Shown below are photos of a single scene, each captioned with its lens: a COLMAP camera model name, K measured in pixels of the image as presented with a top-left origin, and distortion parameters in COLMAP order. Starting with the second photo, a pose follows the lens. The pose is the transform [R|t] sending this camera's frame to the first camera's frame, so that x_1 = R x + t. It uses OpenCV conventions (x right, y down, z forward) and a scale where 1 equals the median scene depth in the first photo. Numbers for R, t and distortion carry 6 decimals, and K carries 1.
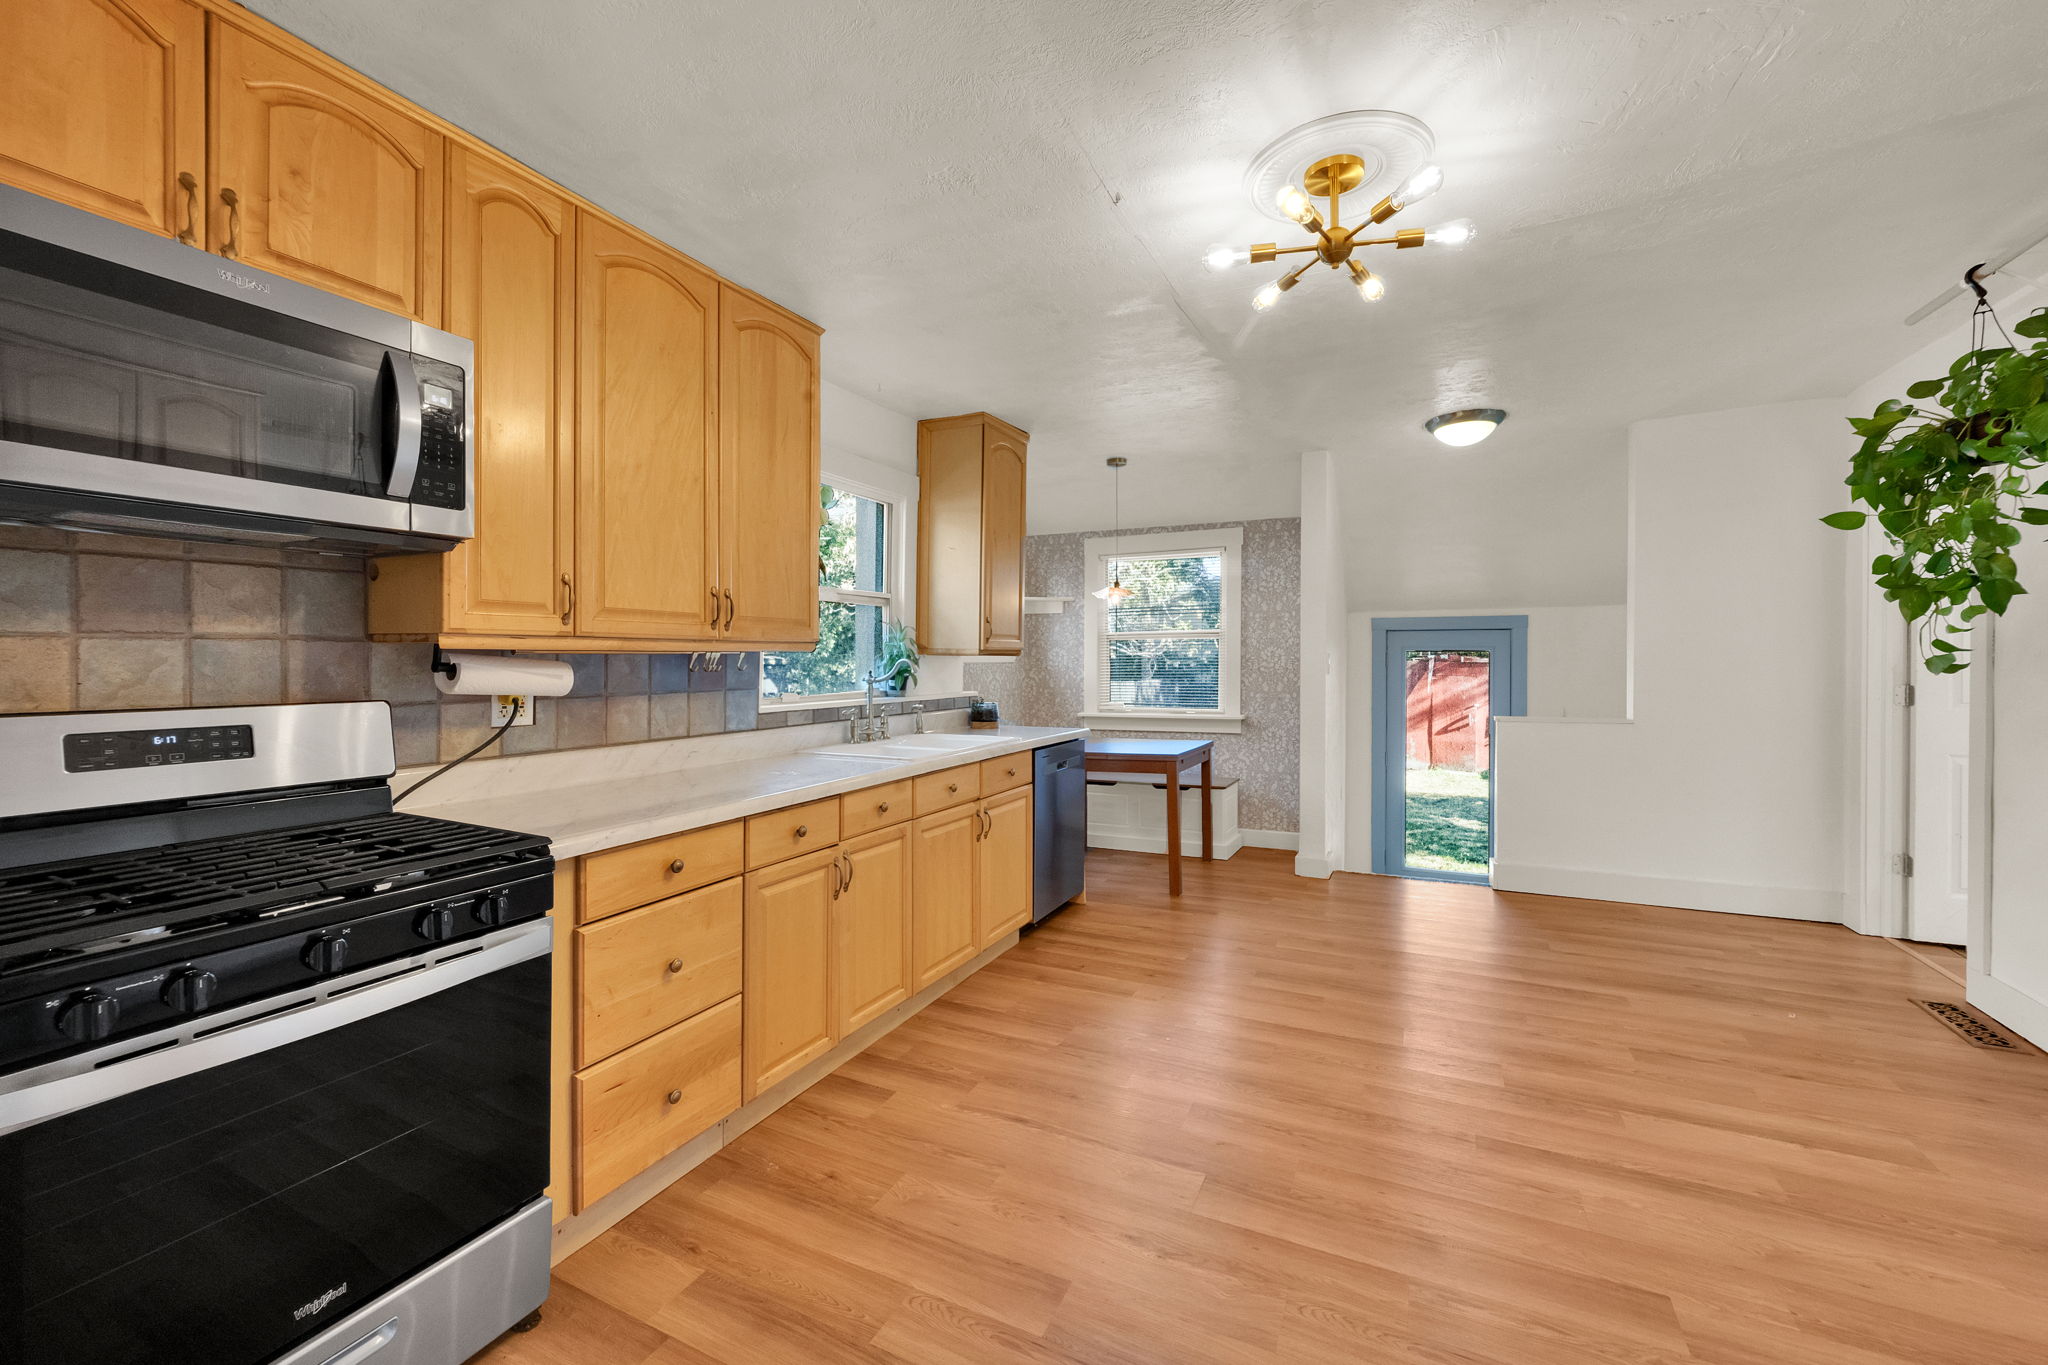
lens RADIAL K [[823.6, 0, 1026.0], [0, 823.6, 669.9], [0, 0, 1]] dist [0.001966, -0.001828]
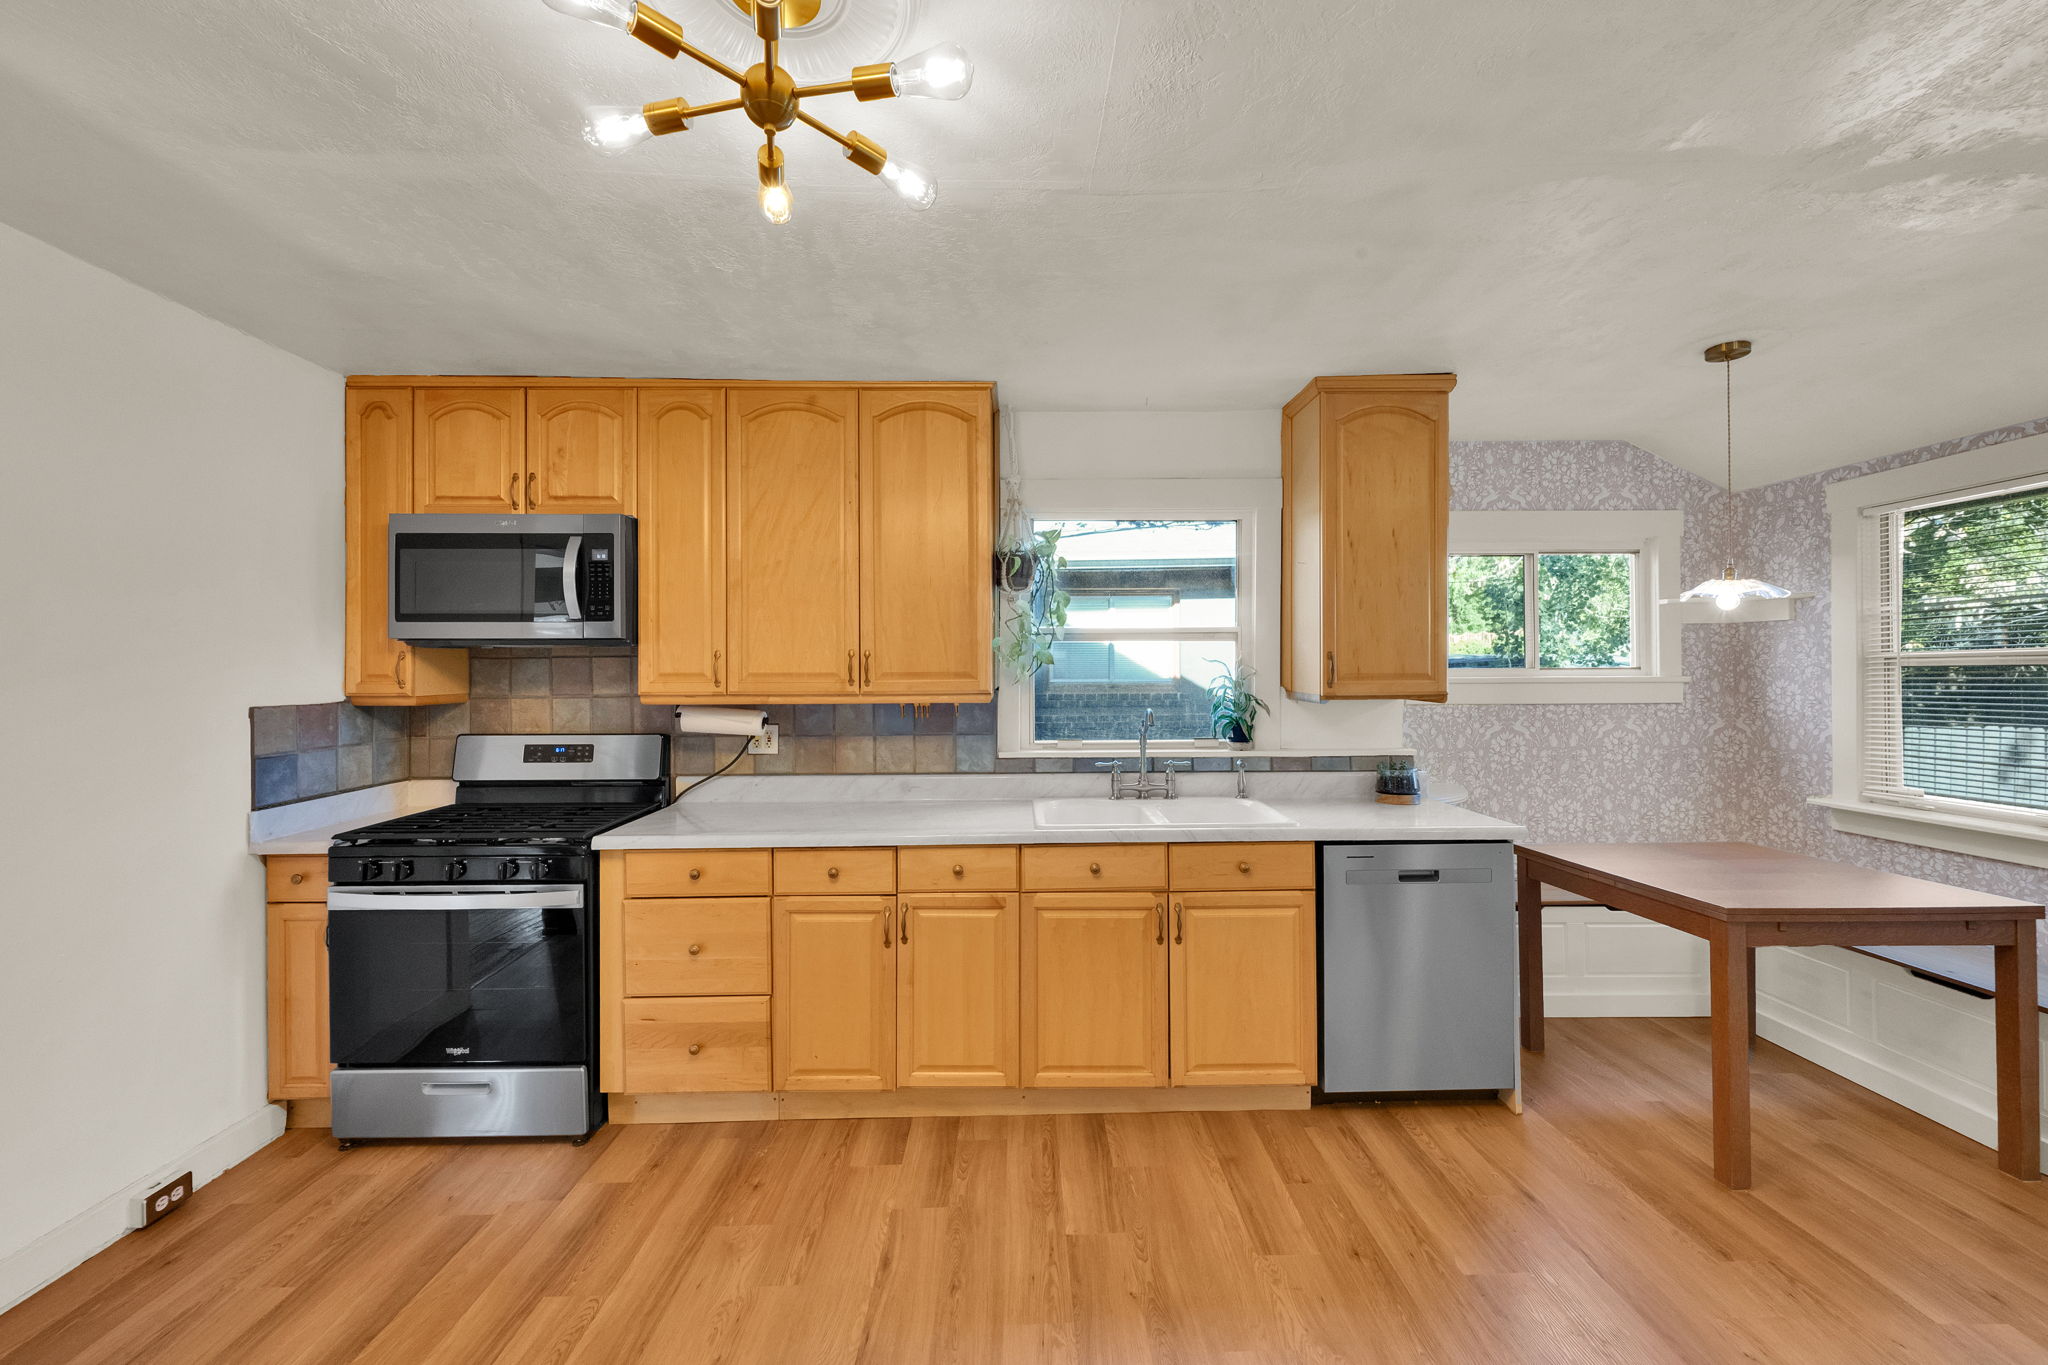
lens RADIAL K [[823.6, 0, 1030.9], [0, 823.6, 667.1], [0, 0, 1]] dist [0.001966, -0.001828]
pose [[0.456905, -0.003567, -0.889509, 0.785477], [-0.008236, 0.999932, -0.008241, -0.068137], [0.889478, 0.011091, 0.456844, 0.691988]]
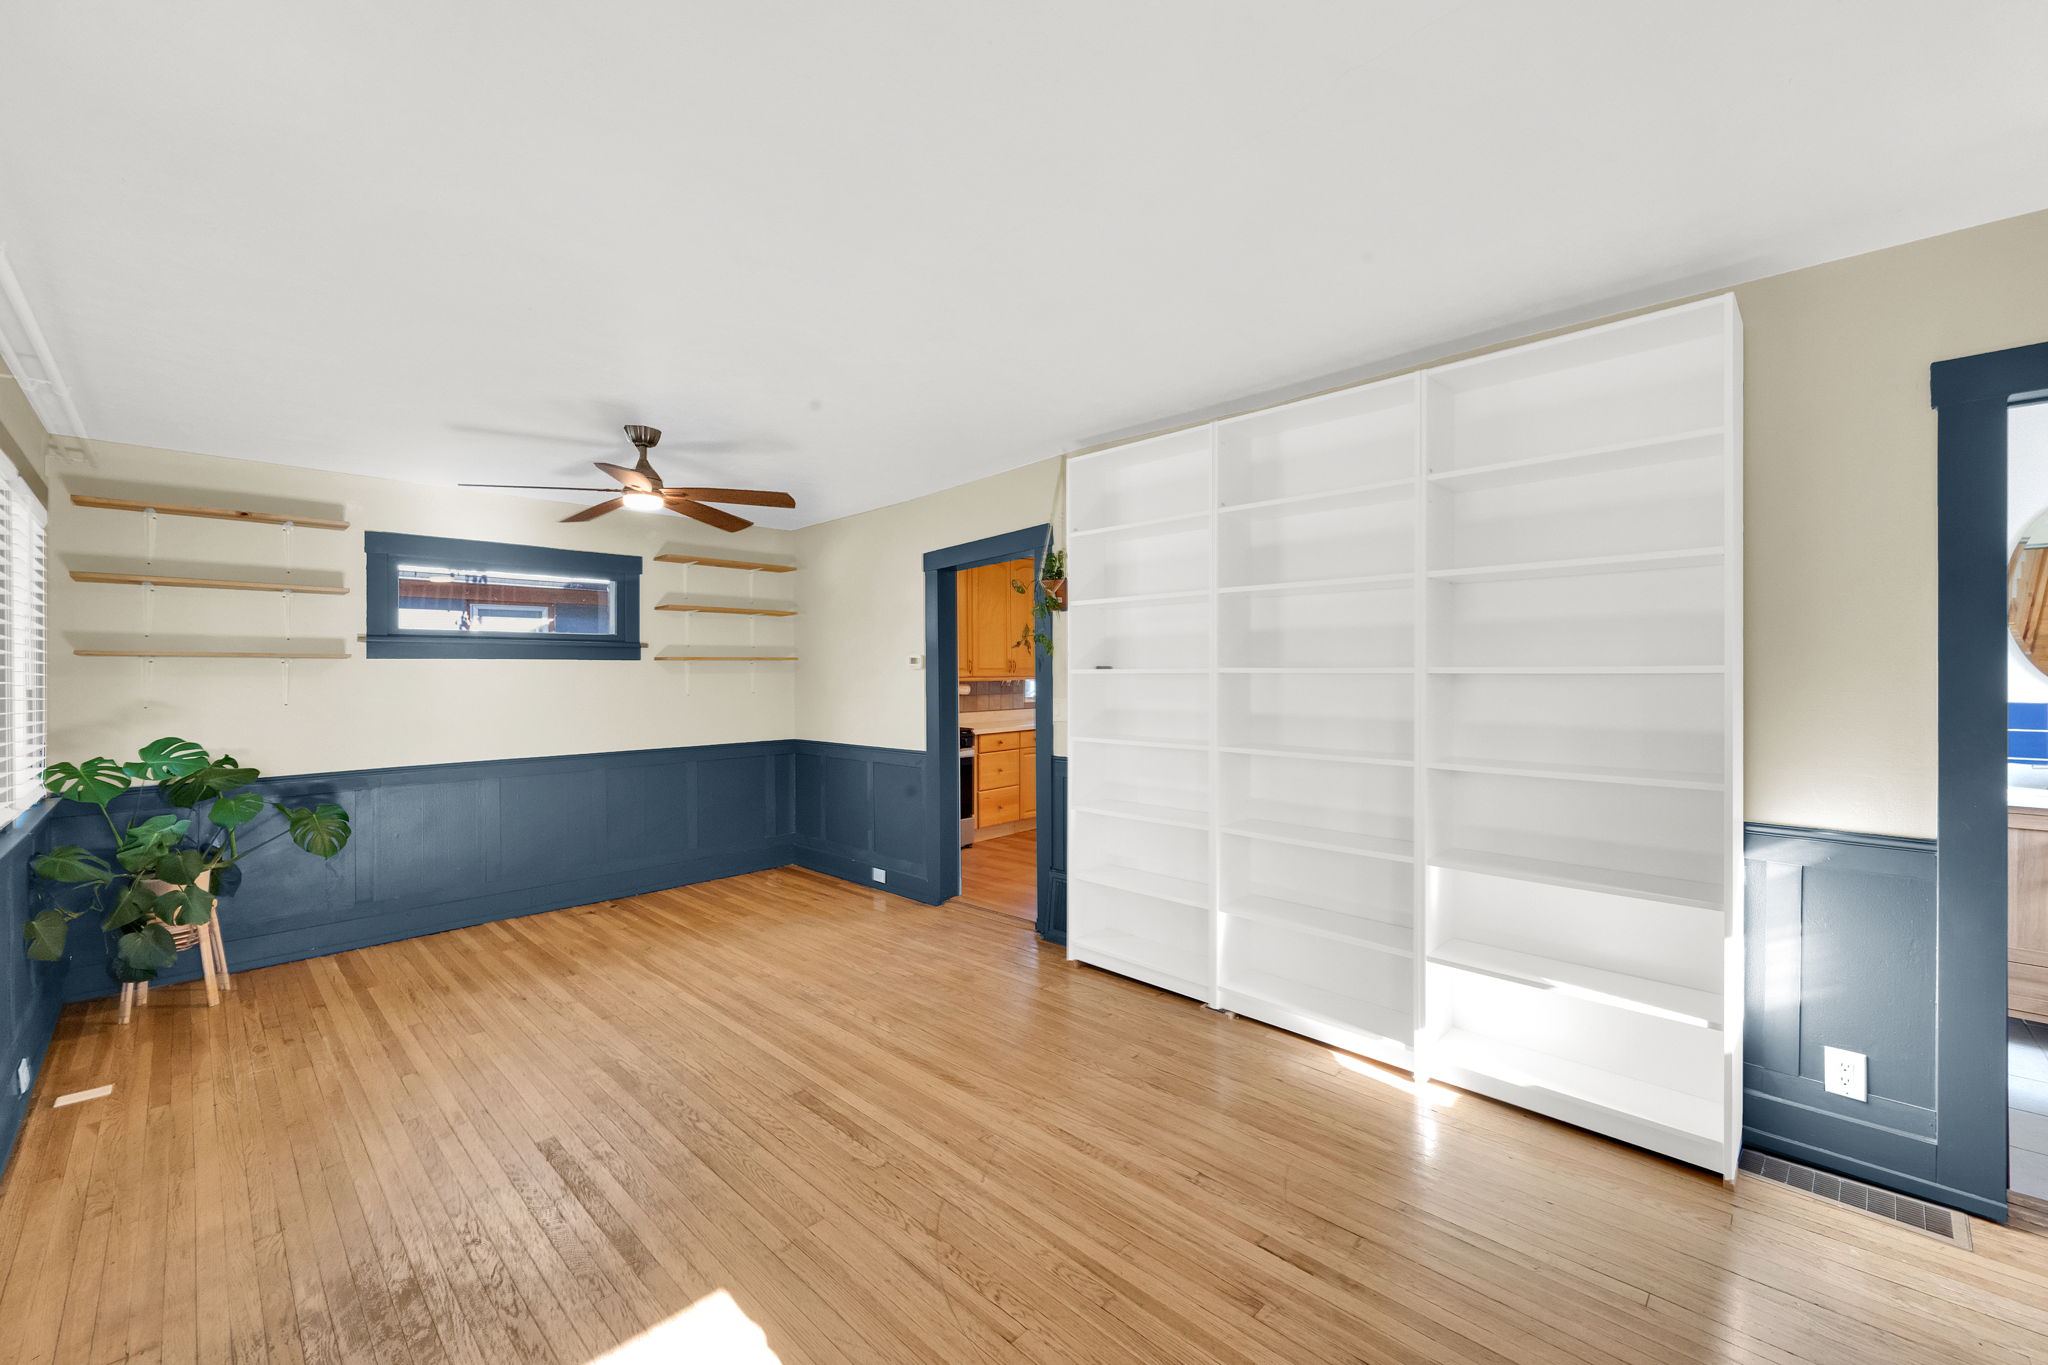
lens RADIAL K [[823.6, 0, 1032.0], [0, 823.6, 678.0], [0, 0, 1]] dist [0.001966, -0.001828]
pose [[0.950381, -0.009031, -0.310957, 0.640465], [0.006769, 0.999942, -0.008354, -0.005474], [0.311014, 0.005835, 0.950387, -1.849215]]
